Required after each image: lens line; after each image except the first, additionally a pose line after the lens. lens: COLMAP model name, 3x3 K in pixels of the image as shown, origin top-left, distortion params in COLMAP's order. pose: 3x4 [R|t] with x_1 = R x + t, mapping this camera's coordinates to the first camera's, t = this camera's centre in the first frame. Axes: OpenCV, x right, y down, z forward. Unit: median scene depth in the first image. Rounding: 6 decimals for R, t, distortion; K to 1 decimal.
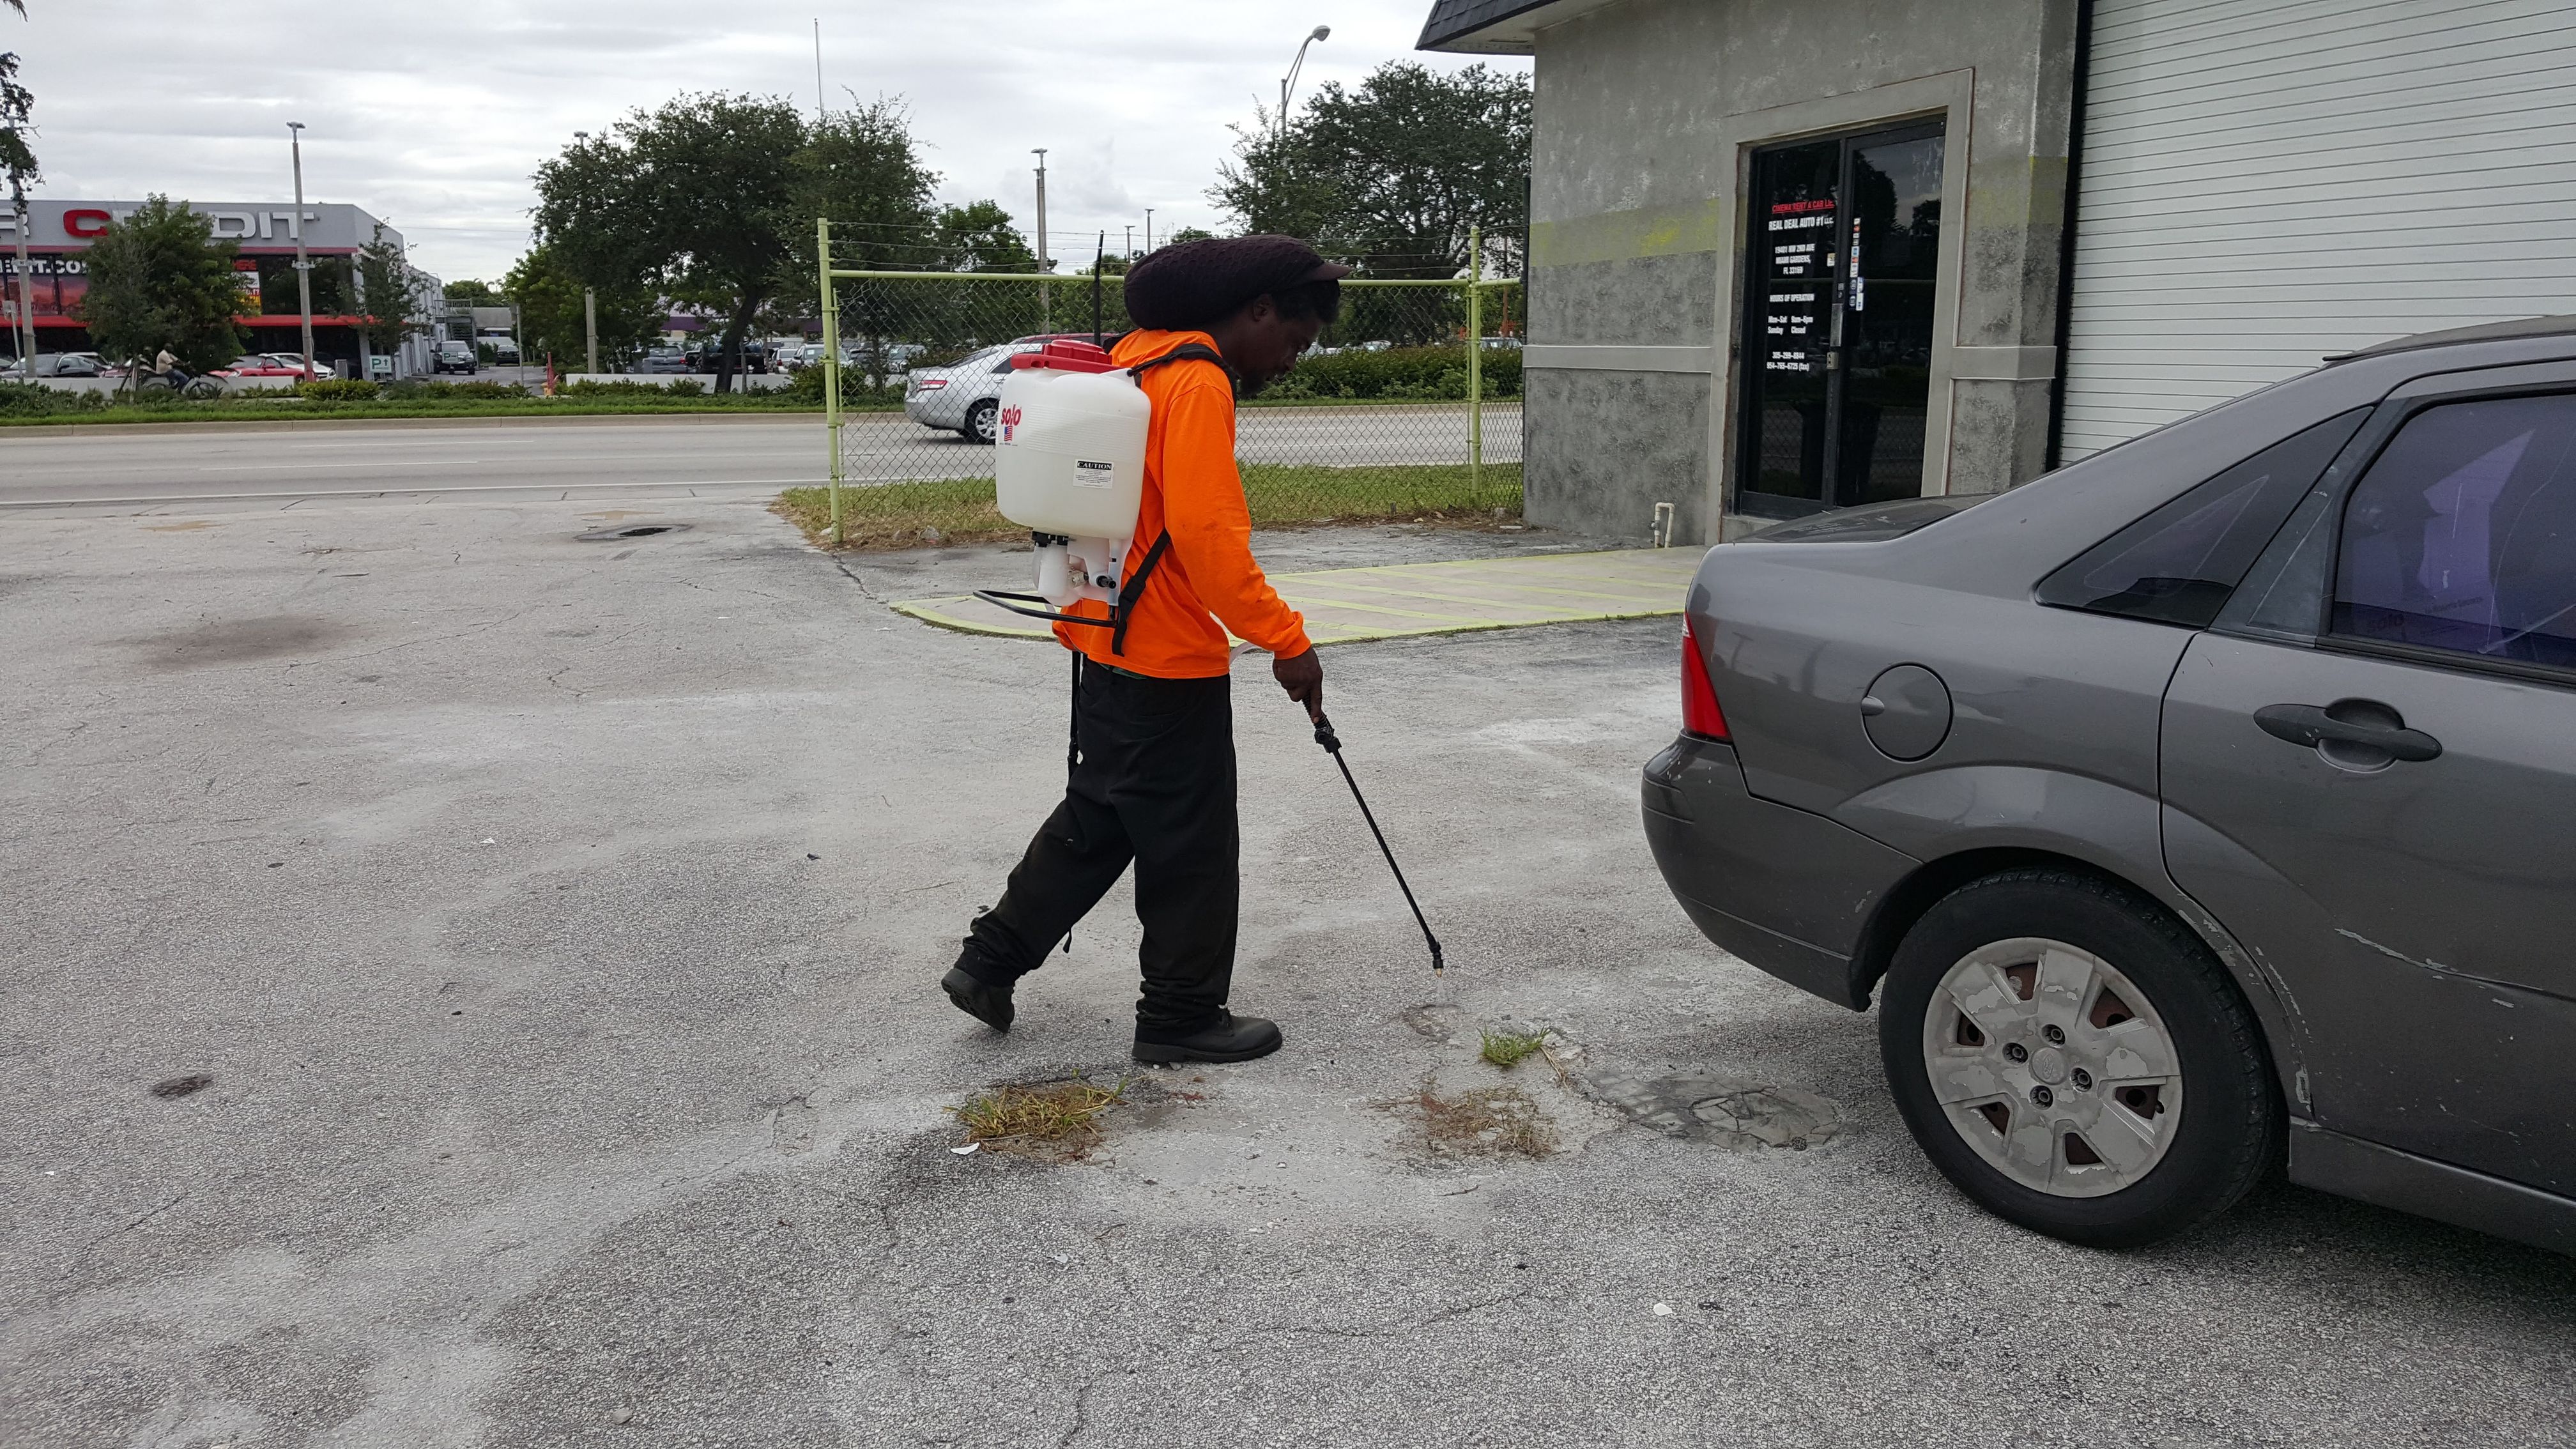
lens RADIAL K [[1867.3, 0, 1280.6], [0, 1867.3, 705.5], [0, 0, 1]] dist [0.093894, -0.181671]
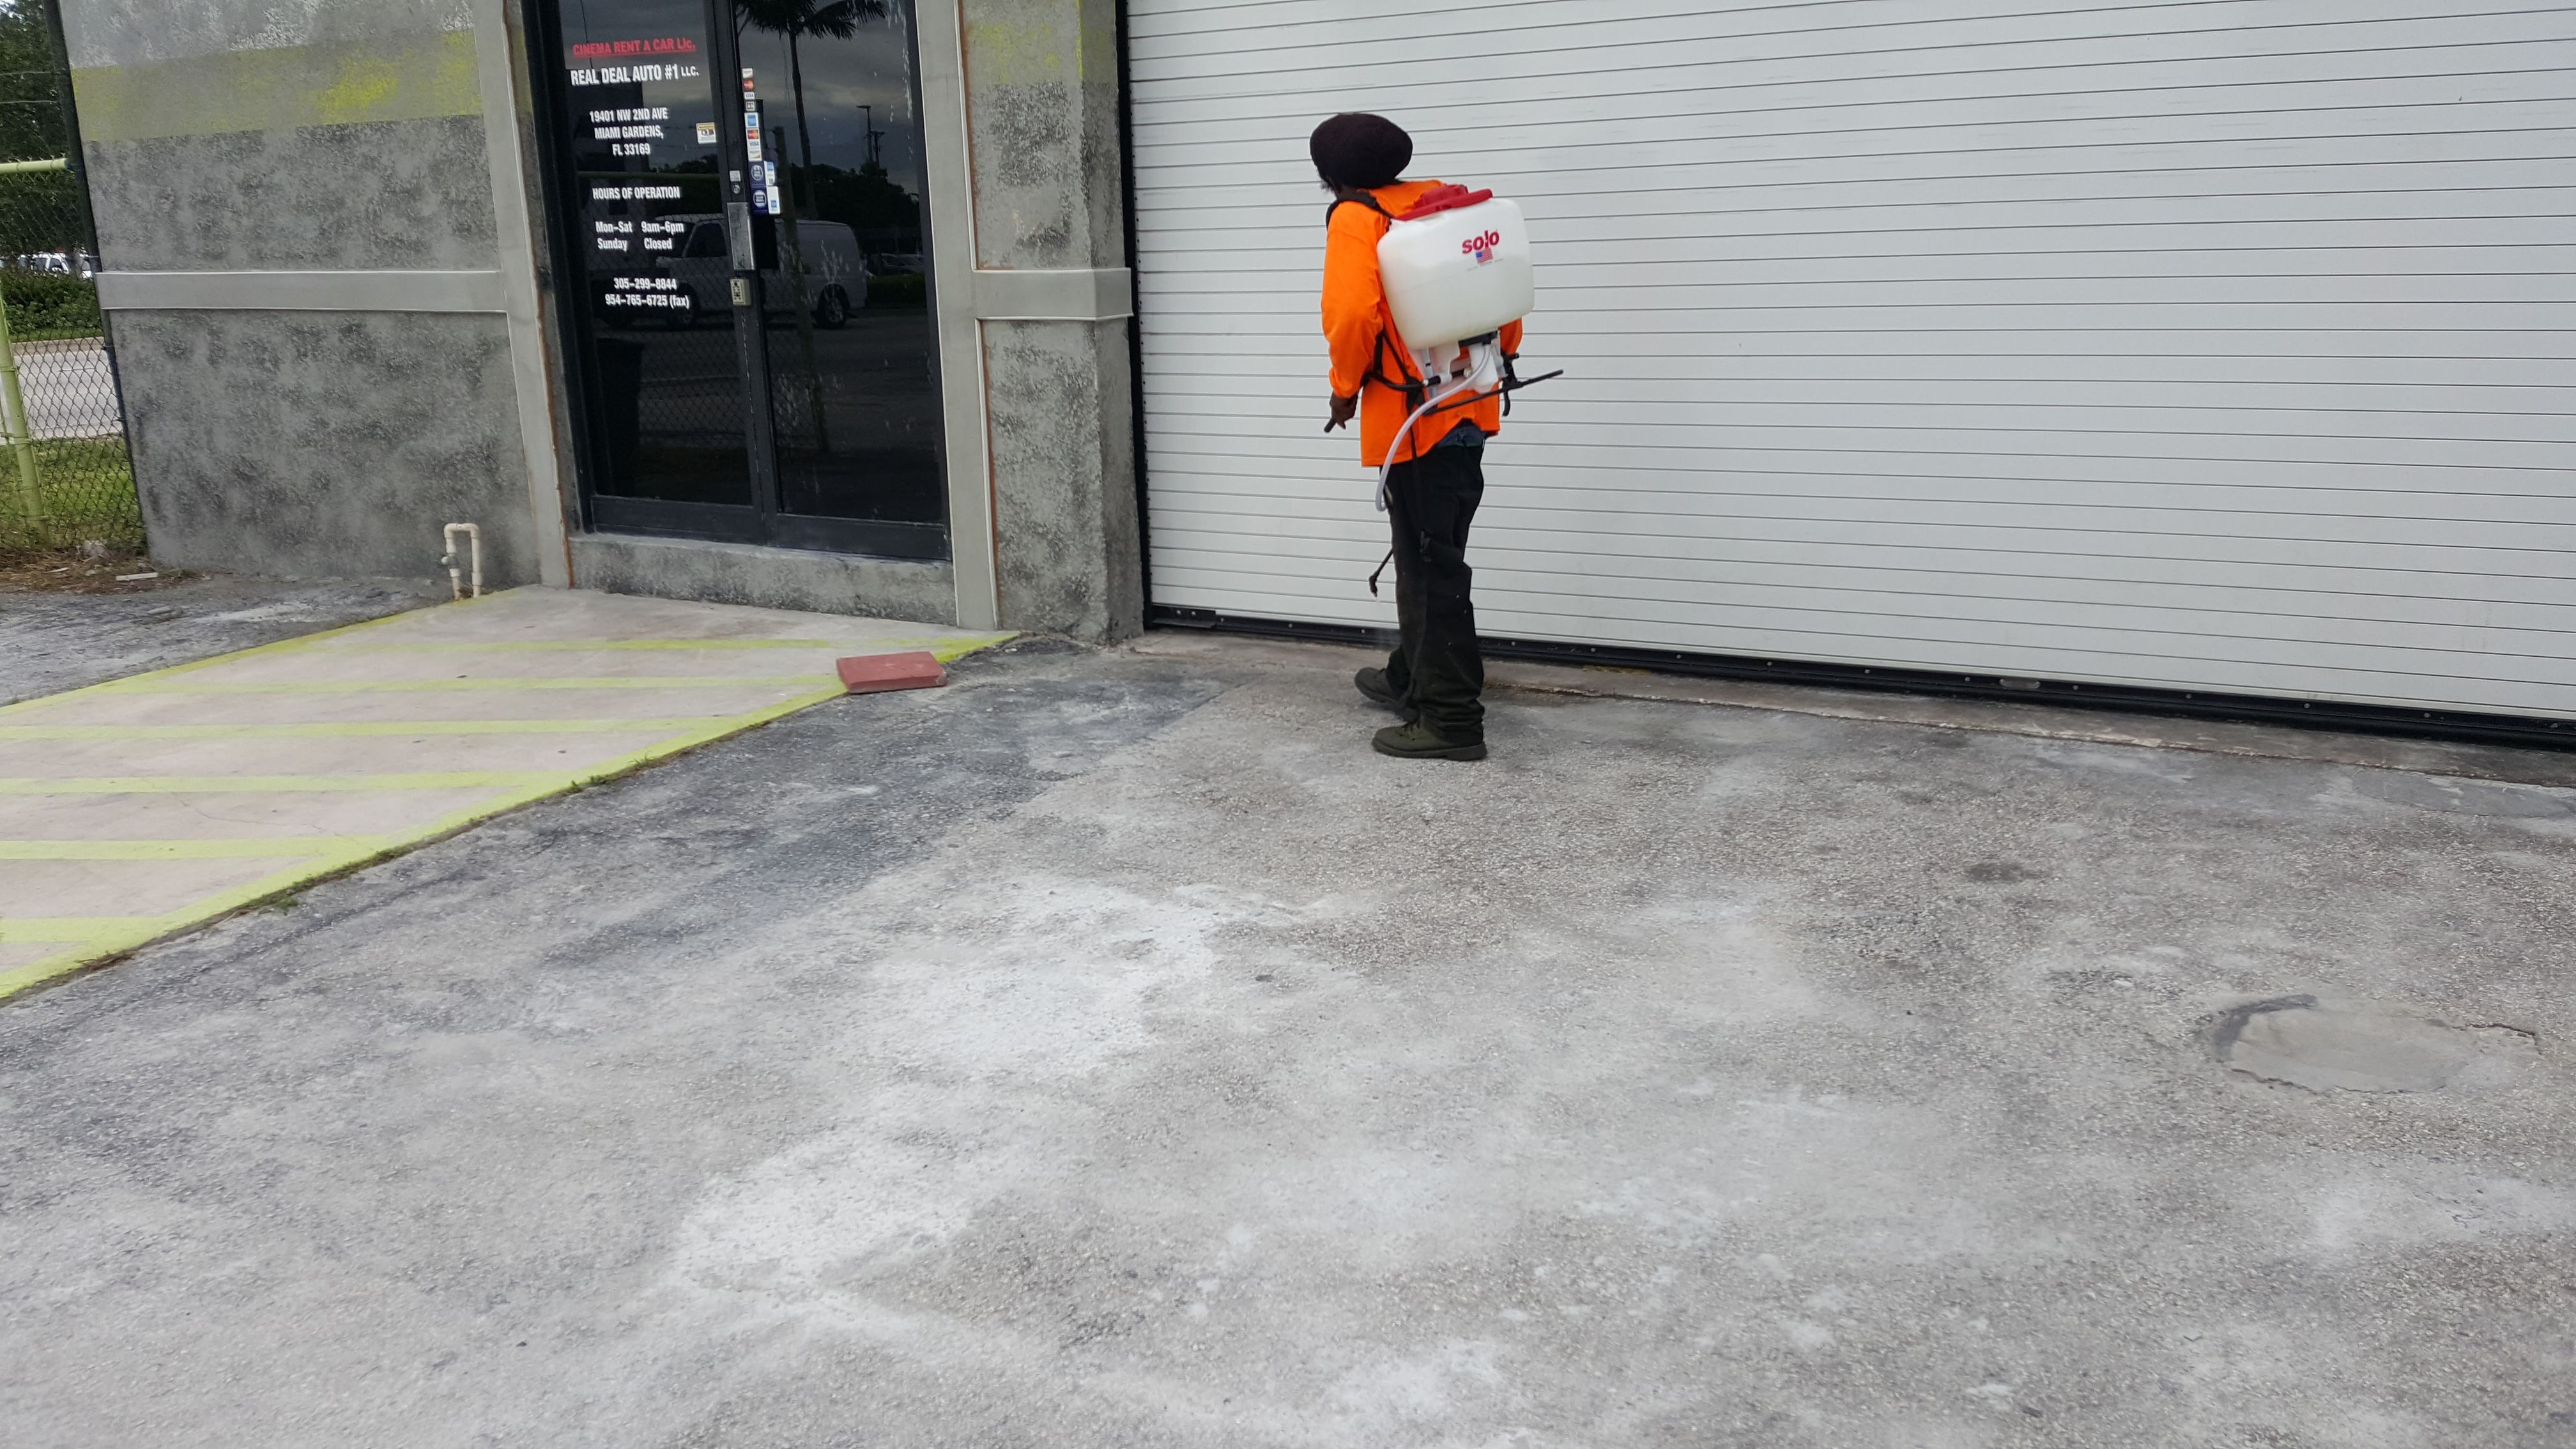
lens RADIAL K [[1867.3, 0, 1280.6], [0, 1867.3, 705.5], [0, 0, 1]] dist [0.093894, -0.181671]
pose [[0.722932, -0.177069, 0.667845, -0.028962], [0.145388, 0.983946, 0.103498, -0.079008], [-0.675450, 0.022274, 0.737070, 0.380083]]
